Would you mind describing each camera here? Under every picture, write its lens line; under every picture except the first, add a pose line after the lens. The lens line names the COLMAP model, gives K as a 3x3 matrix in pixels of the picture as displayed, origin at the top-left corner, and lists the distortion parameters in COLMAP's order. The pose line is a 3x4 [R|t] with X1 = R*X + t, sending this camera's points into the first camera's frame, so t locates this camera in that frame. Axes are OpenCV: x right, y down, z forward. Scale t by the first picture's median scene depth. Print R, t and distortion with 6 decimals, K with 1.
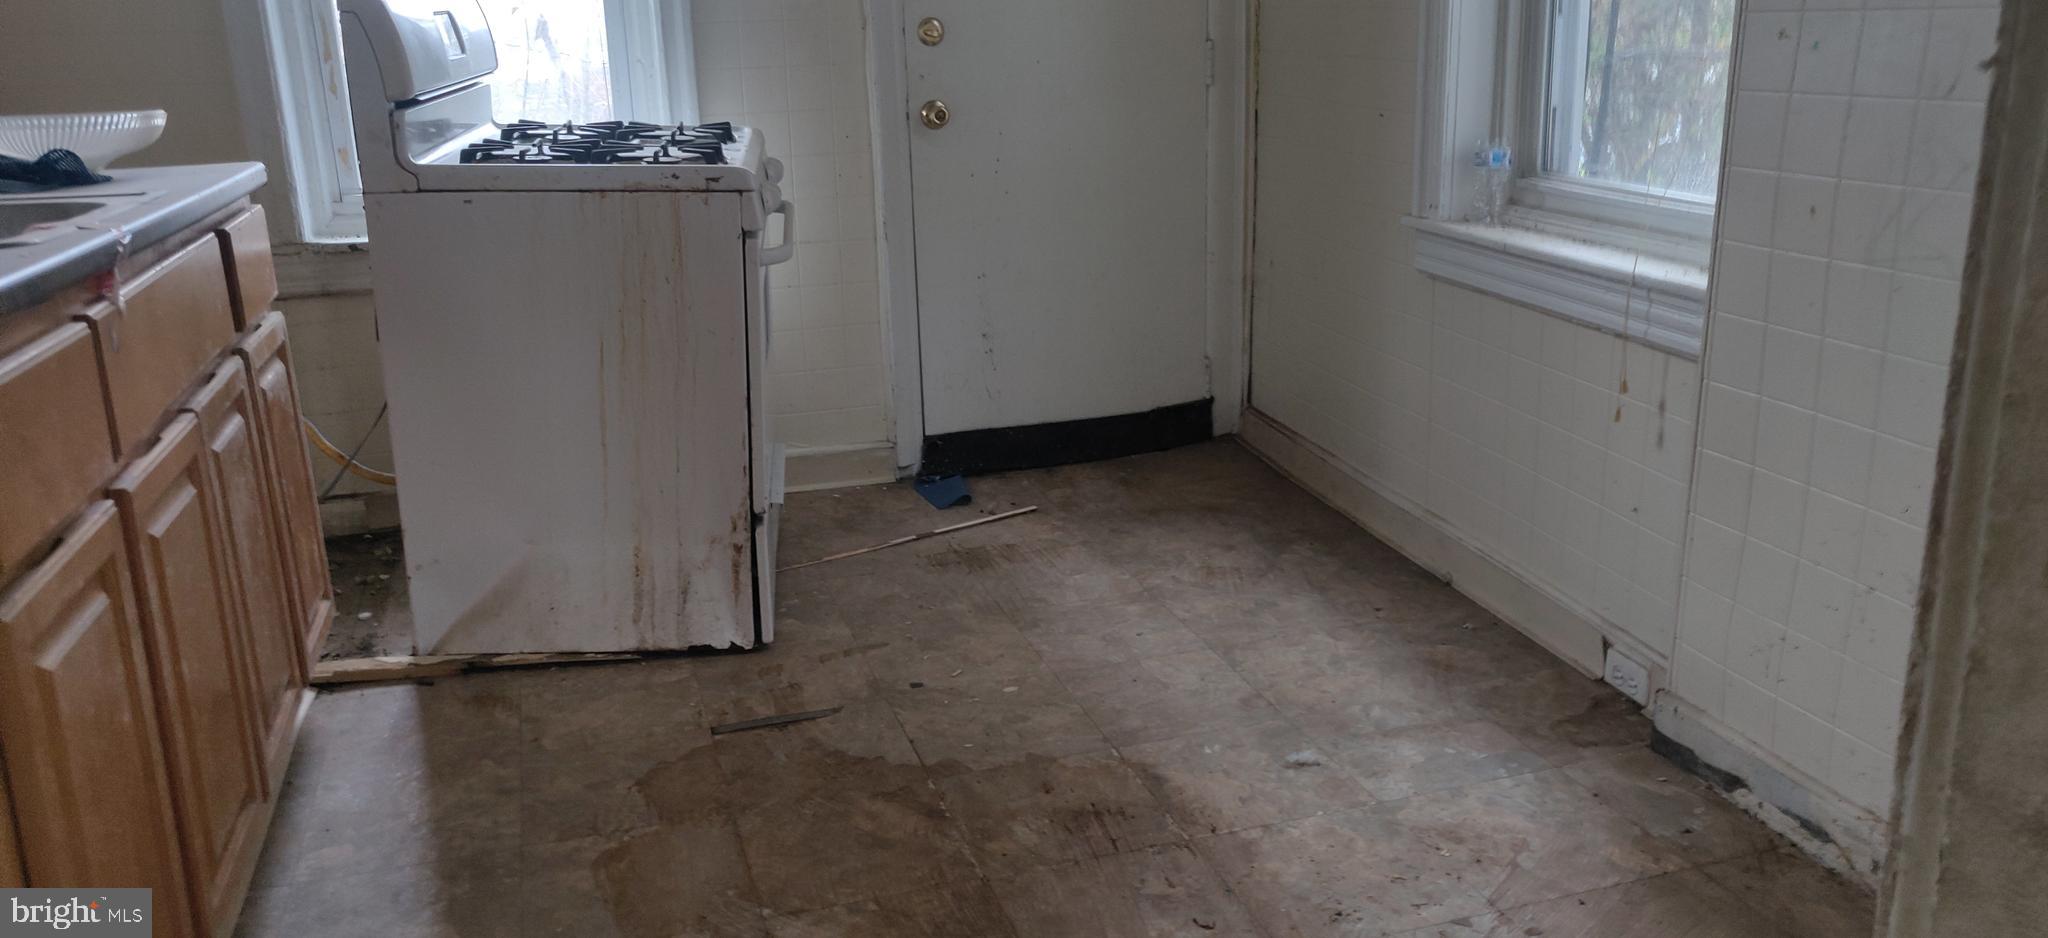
lens RADIAL K [[1623.0, 0, 1024.0], [0, 1623.0, 469.0], [0, 0, 1]] dist [0.059586, 0.007293]
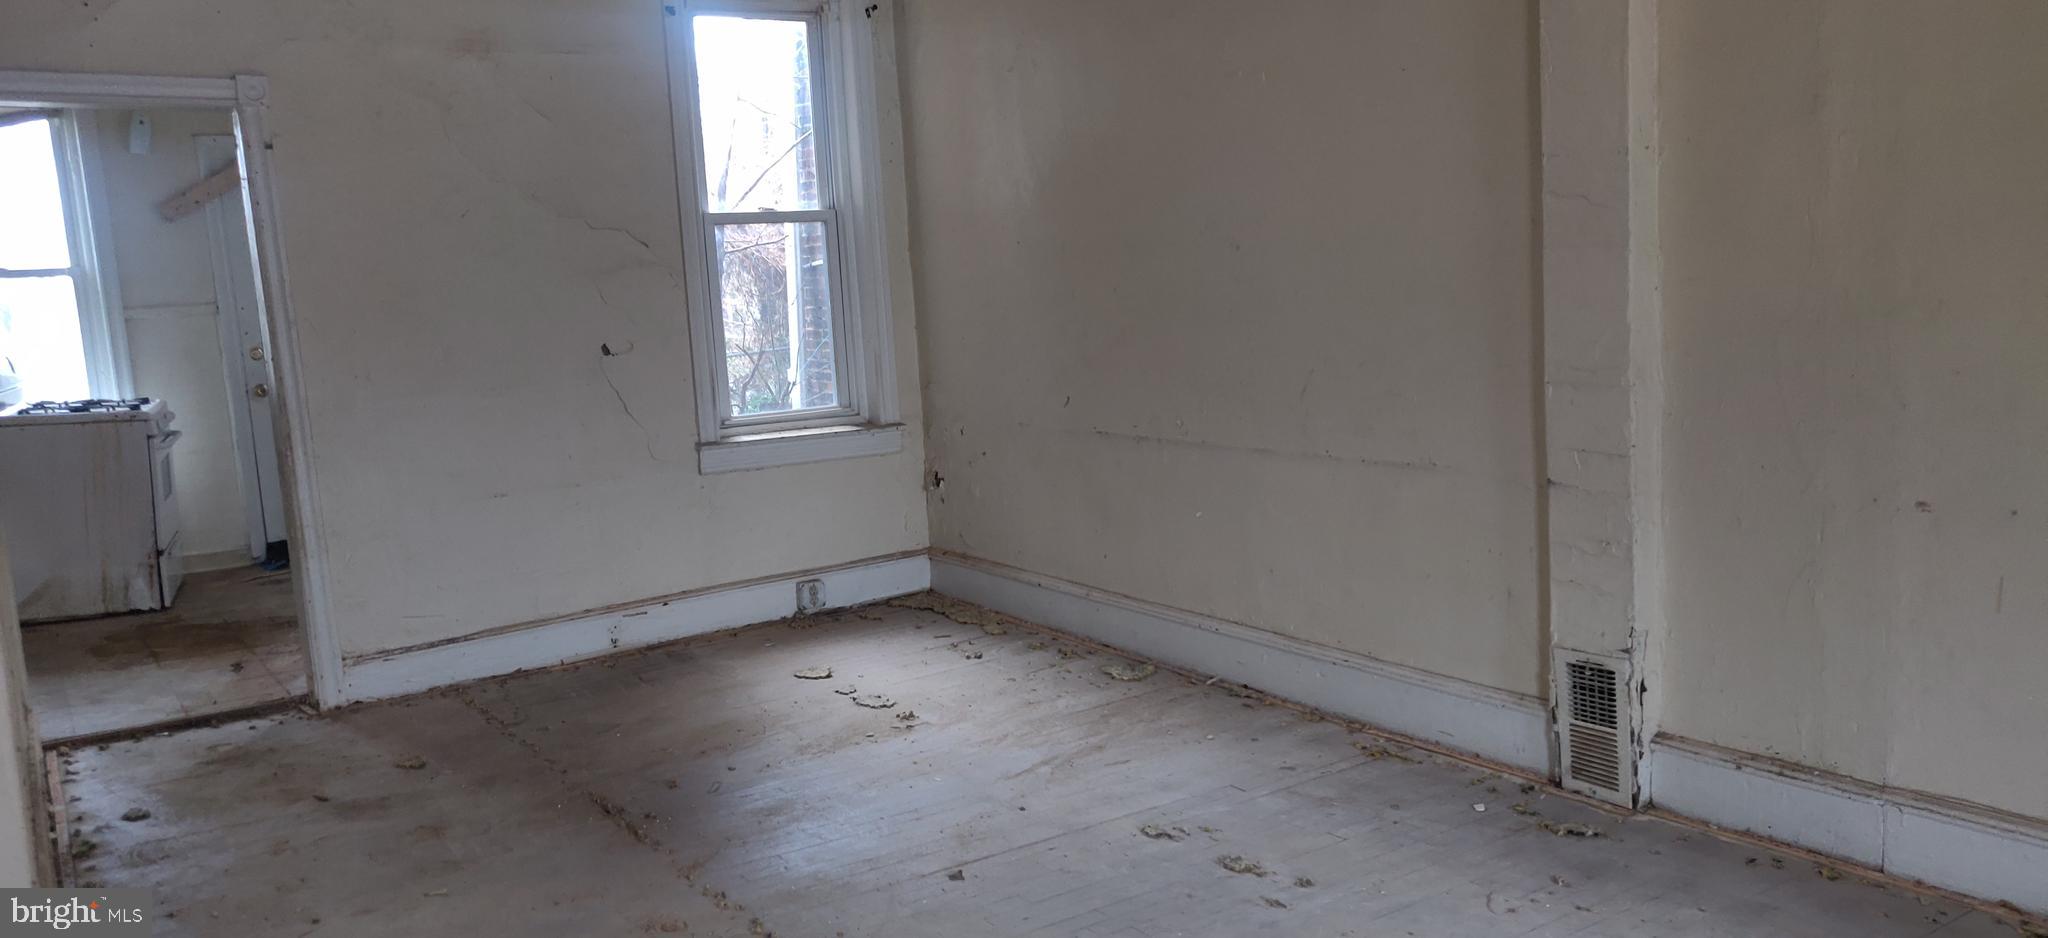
lens RADIAL K [[1623.0, 0, 1024.0], [0, 1623.0, 469.0], [0, 0, 1]] dist [0.059586, 0.007293]
pose [[0.963418, -0.070894, 0.258457, 0.440998], [0.114665, 0.980690, -0.158424, 0.437201], [-0.242235, 0.182265, 0.952944, -1.645343]]
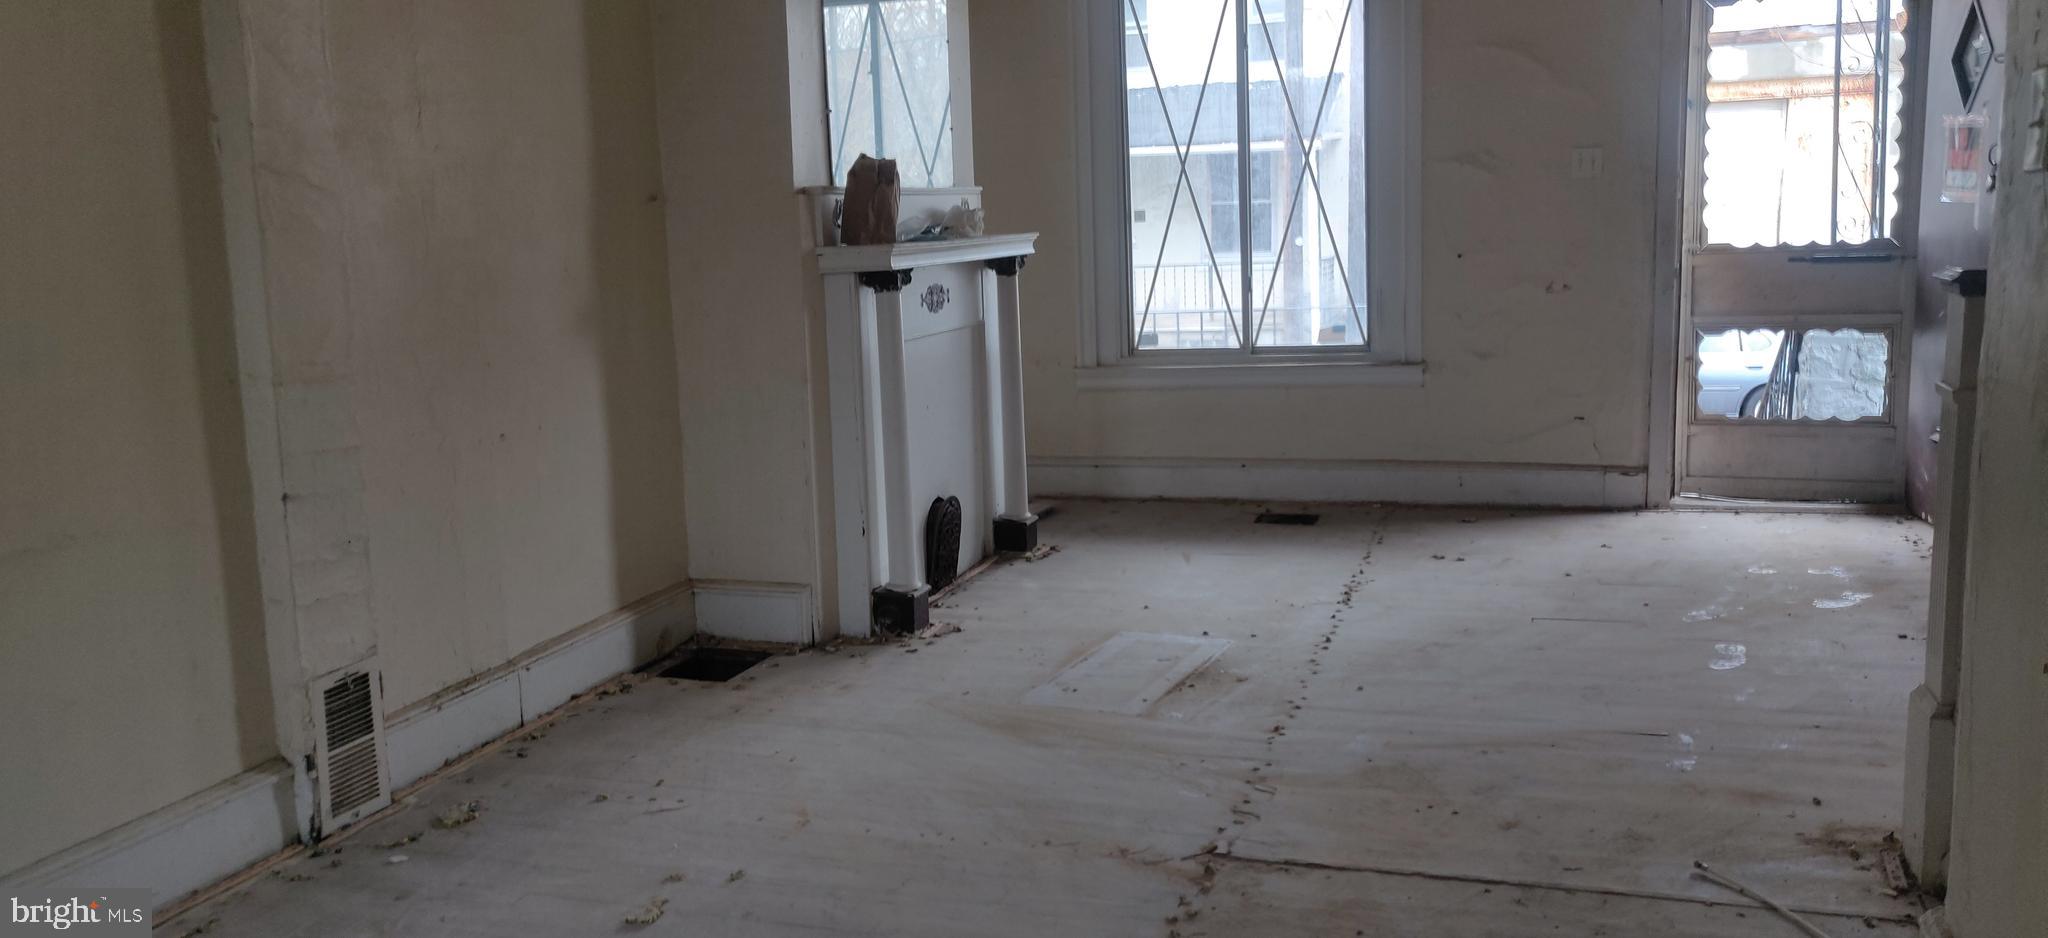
lens RADIAL K [[1623.0, 0, 1024.0], [0, 1623.0, 469.0], [0, 0, 1]] dist [0.059586, 0.007293]
pose [[-0.830440, -0.037543, 0.555841, -0.041650], [0.200063, 0.911077, 0.360436, -0.269498], [-0.519946, 0.410524, -0.749084, 0.912111]]
